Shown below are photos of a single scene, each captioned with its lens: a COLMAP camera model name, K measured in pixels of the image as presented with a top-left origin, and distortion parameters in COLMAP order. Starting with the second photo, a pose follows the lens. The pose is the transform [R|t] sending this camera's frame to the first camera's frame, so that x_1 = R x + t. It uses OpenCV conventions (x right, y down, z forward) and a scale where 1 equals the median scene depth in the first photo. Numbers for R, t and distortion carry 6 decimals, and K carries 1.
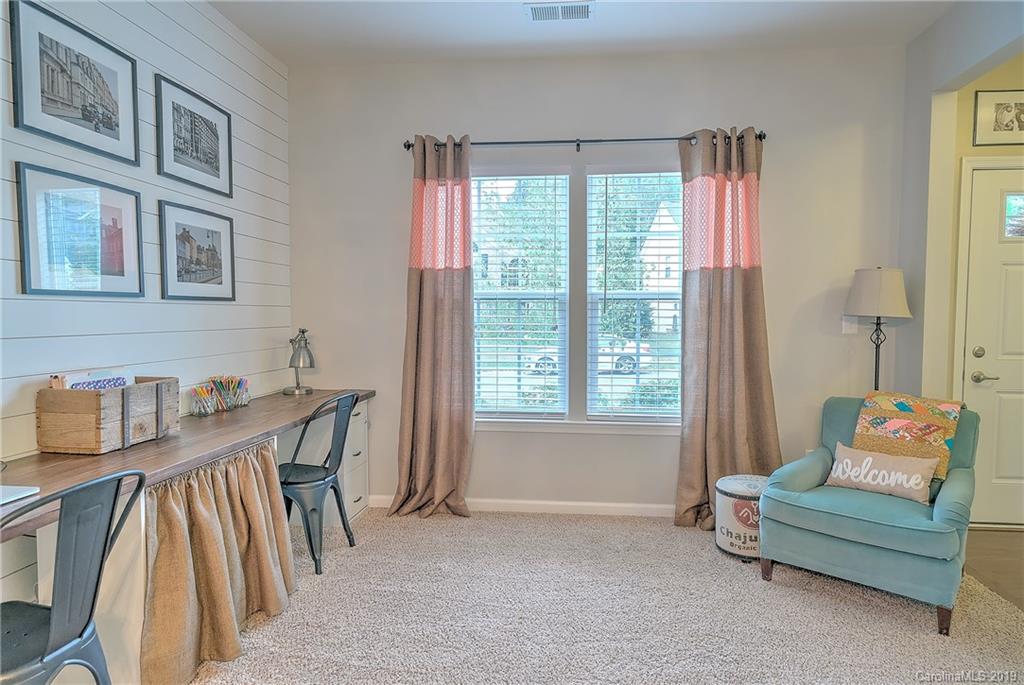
lens RADIAL K [[588.9, 0, 513.8], [0, 588.9, 344.7], [0, 0, 1]] dist [0.009080, -0.001513]
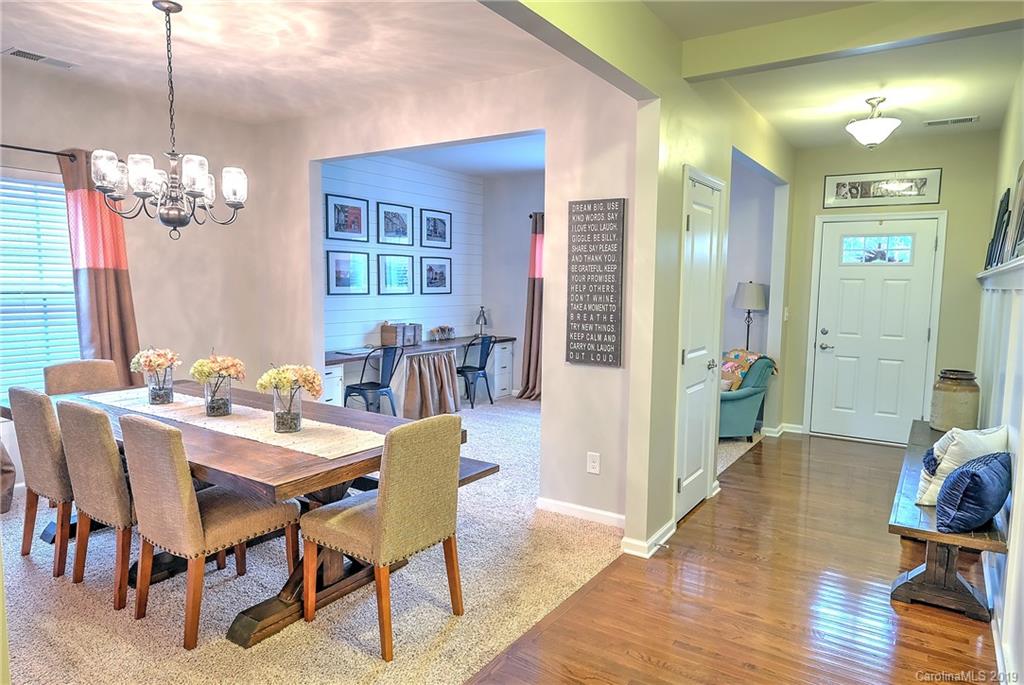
lens RADIAL K [[622.8, 0, 517.4], [0, 622.8, 348.6], [0, 0, 1]] dist [0.009467, -0.000742]
pose [[0.883221, 0.058674, -0.465272, 0.987201], [-0.034531, 0.997586, 0.060251, -0.018216], [0.467684, -0.037149, 0.883115, -1.136564]]
